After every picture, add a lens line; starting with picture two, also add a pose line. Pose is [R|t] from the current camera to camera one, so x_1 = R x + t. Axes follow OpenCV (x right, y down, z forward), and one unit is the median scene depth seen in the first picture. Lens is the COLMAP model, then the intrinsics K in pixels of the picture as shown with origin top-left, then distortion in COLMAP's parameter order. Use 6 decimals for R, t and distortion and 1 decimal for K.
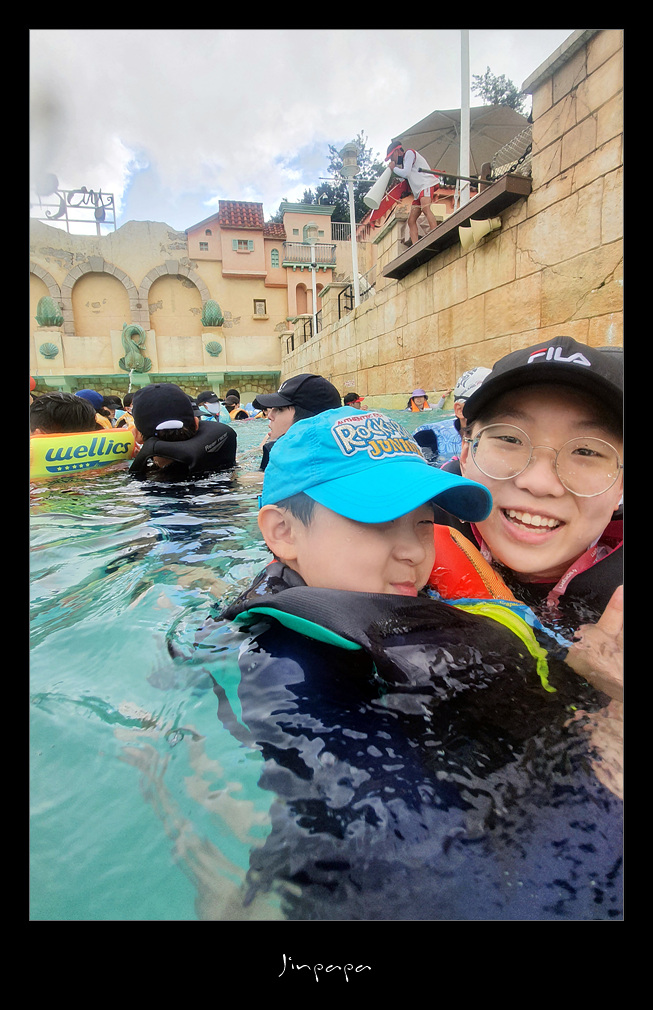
lens RADIAL K [[411.6, 0, 301.8], [0, 411.6, 459.0], [0, 0, 1]] dist [-0.002653, -0.000342]
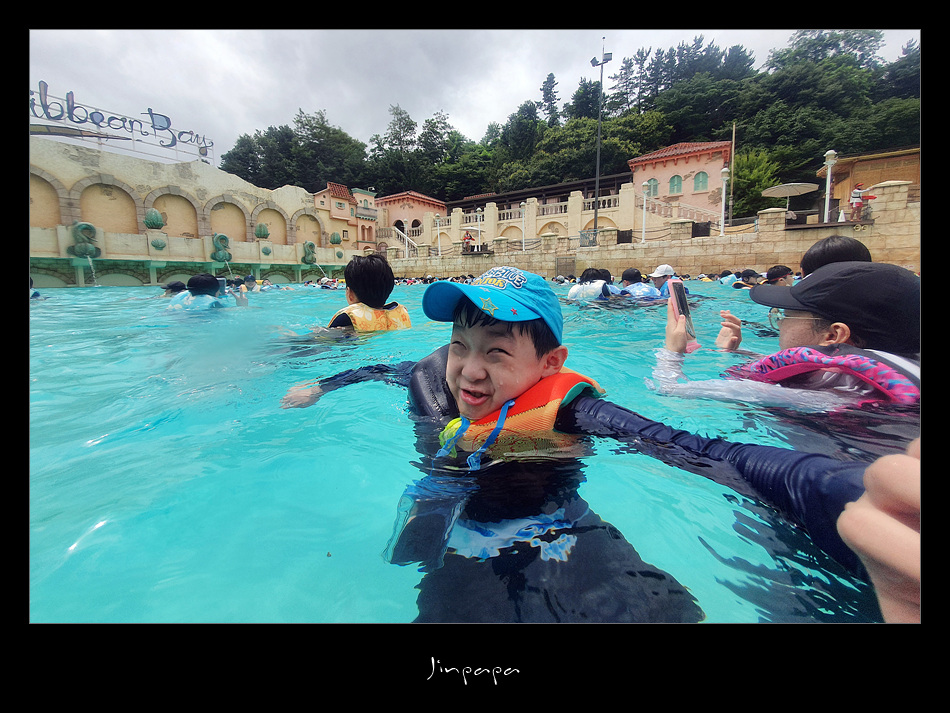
lens RADIAL K [[356.6, 0, 474.8], [0, 356.6, 306.9], [0, 0, 1]] dist [0.000485, 0.002088]
pose [[0.737082, -0.022664, 0.675423, -0.869855], [0.075477, 0.995945, -0.048948, 0.132729], [-0.671575, 0.087058, 0.735804, -0.740511]]
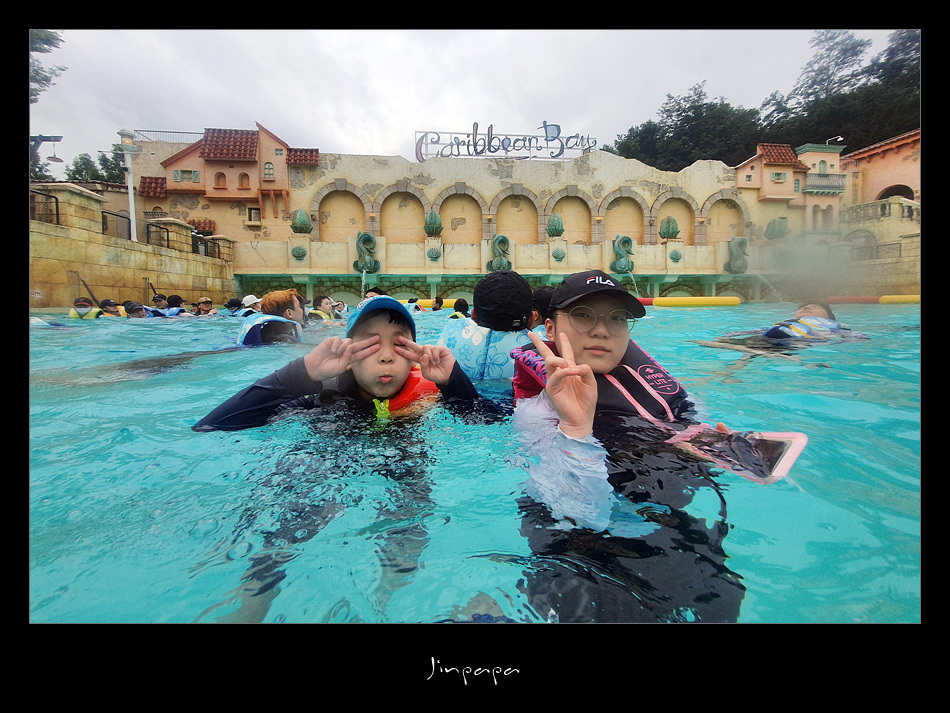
lens RADIAL K [[365.9, 0, 464.6], [0, 365.9, 320.0], [0, 0, 1]] dist [0.000984, 0.000372]
pose [[0.992817, 0.033262, -0.114927, -0.970489], [-0.043056, 0.995551, -0.083816, 0.065608], [0.111628, 0.088162, 0.989832, -0.206862]]
